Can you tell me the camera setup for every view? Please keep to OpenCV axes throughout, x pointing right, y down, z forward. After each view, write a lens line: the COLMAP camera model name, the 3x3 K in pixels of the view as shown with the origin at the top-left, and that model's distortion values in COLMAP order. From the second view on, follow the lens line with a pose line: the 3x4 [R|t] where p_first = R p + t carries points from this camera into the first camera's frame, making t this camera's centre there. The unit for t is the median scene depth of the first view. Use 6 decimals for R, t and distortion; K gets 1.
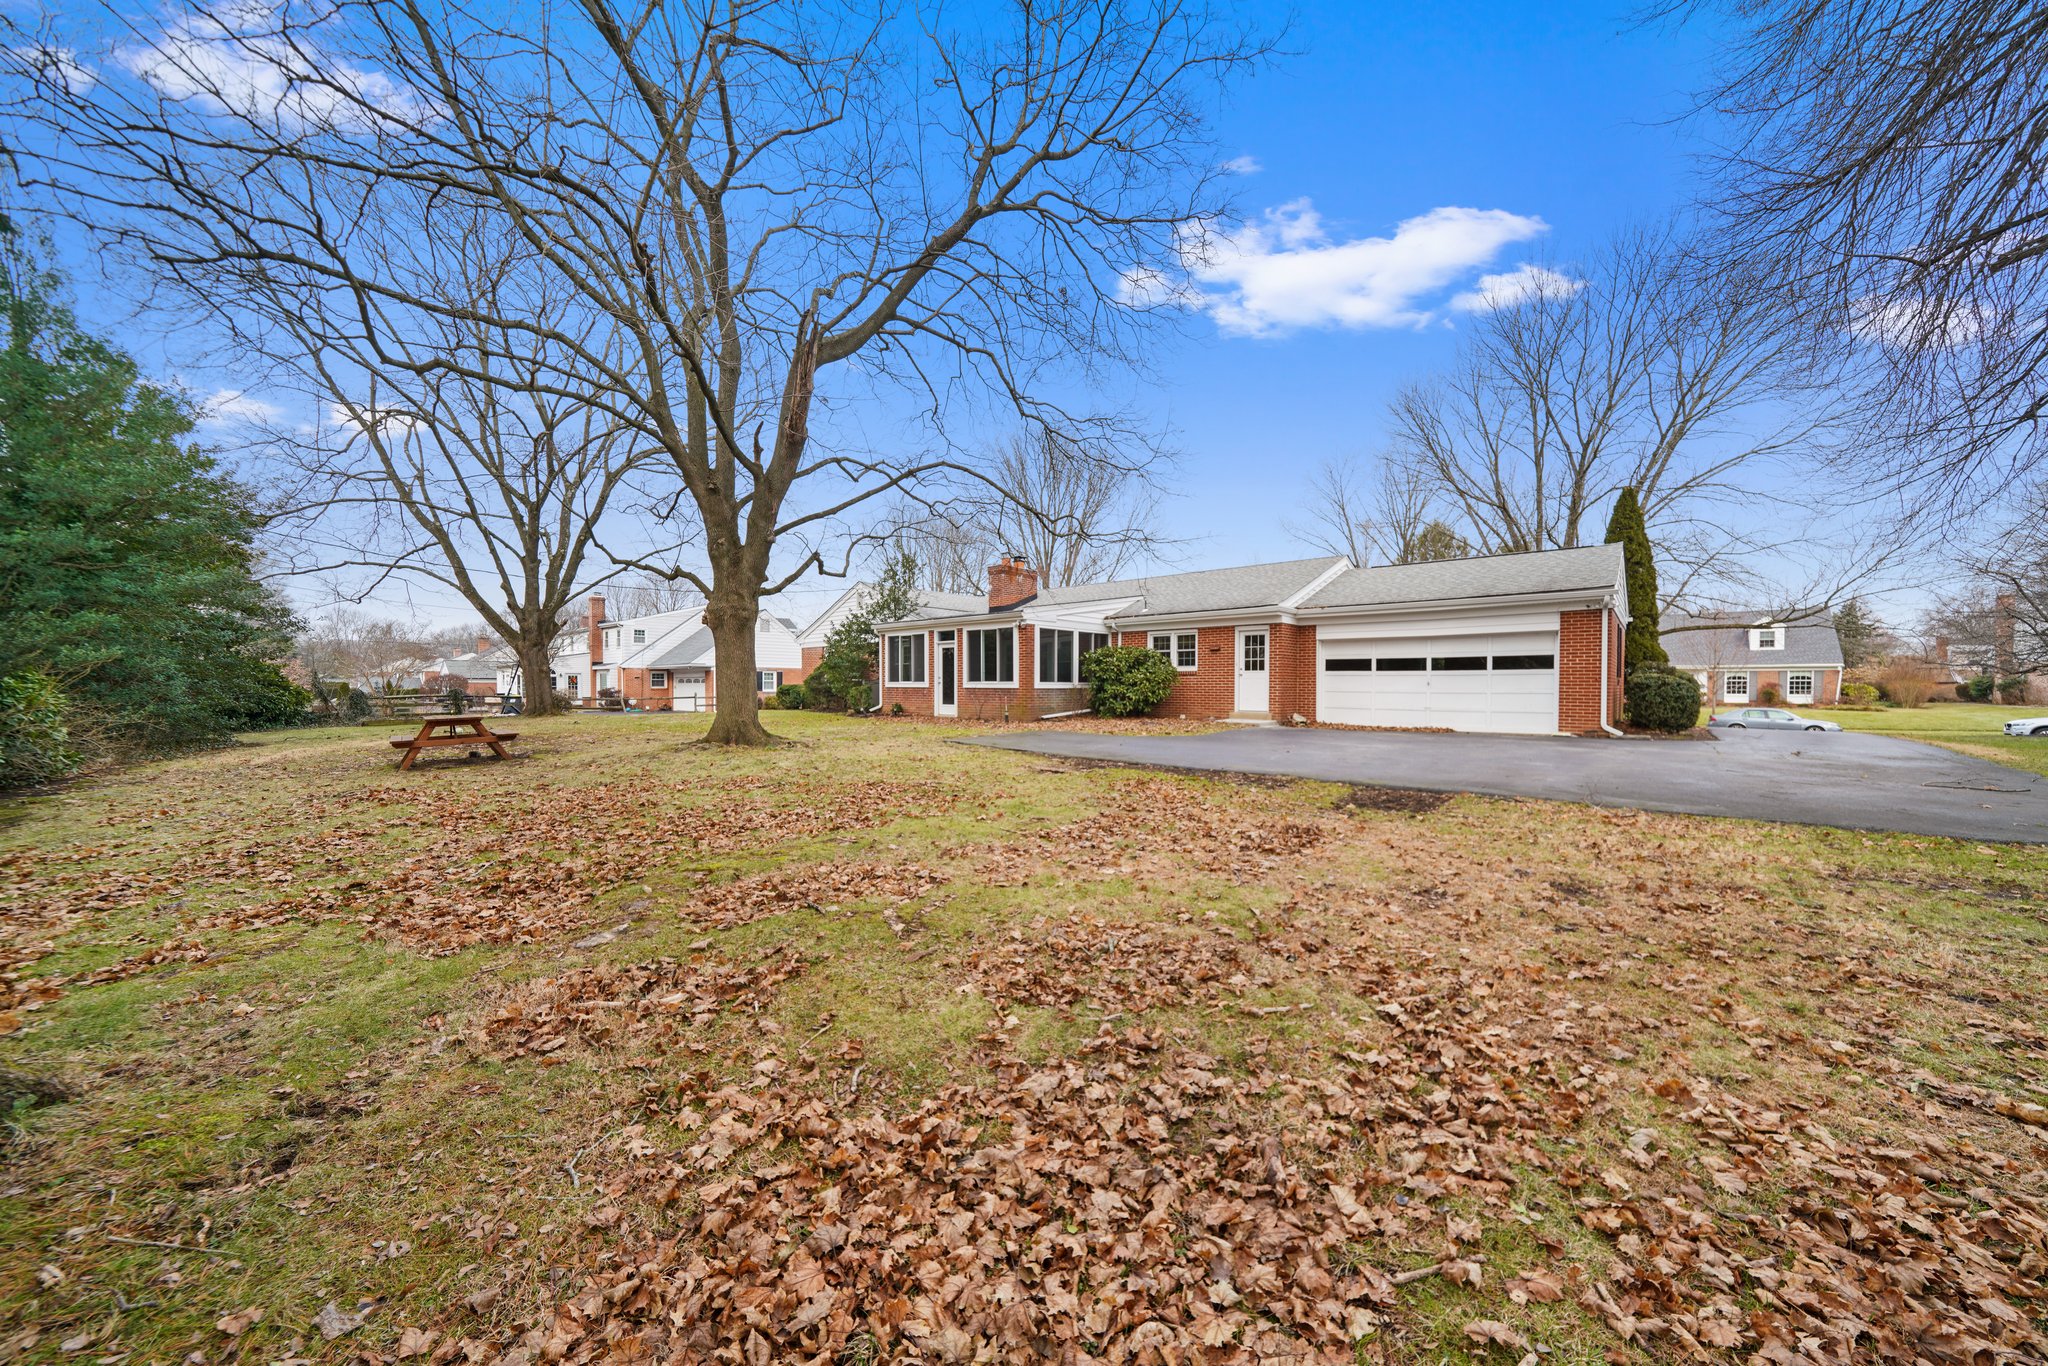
lens RADIAL K [[714.8, 0, 1025.6], [0, 714.8, 689.0], [0, 0, 1]] dist [-0.008895, 0.000178]
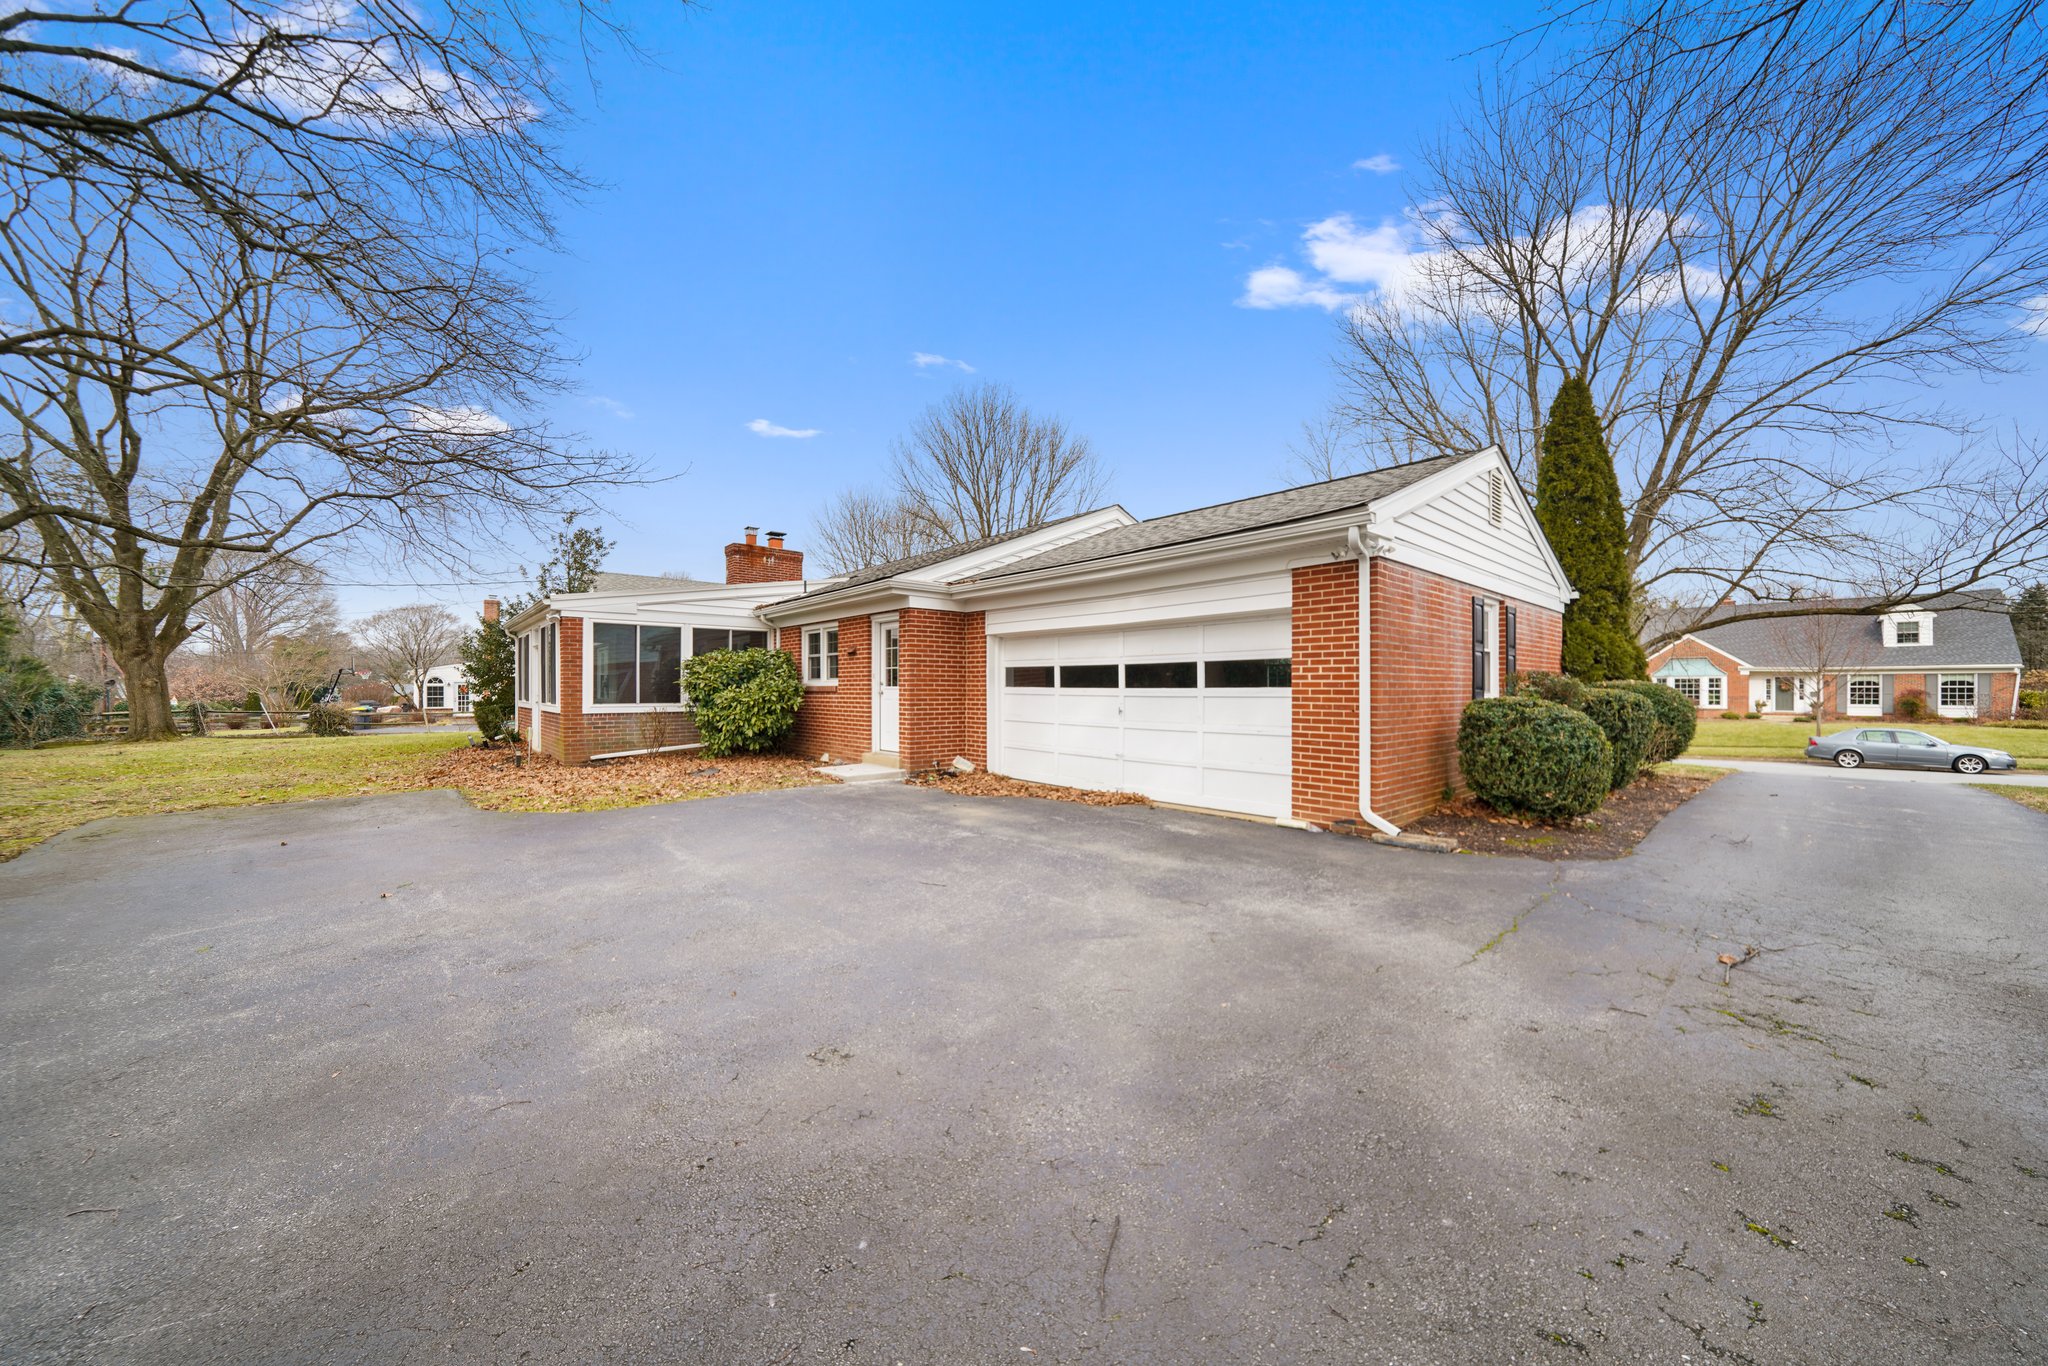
lens RADIAL K [[714.8, 0, 1031.5], [0, 714.8, 681.5], [0, 0, 1]] dist [-0.008895, 0.000178]
pose [[0.994631, -0.003827, -0.103410, 0.496474], [0.002241, 0.999878, -0.015450, -0.020077], [0.103456, 0.015136, 0.994519, 0.396647]]
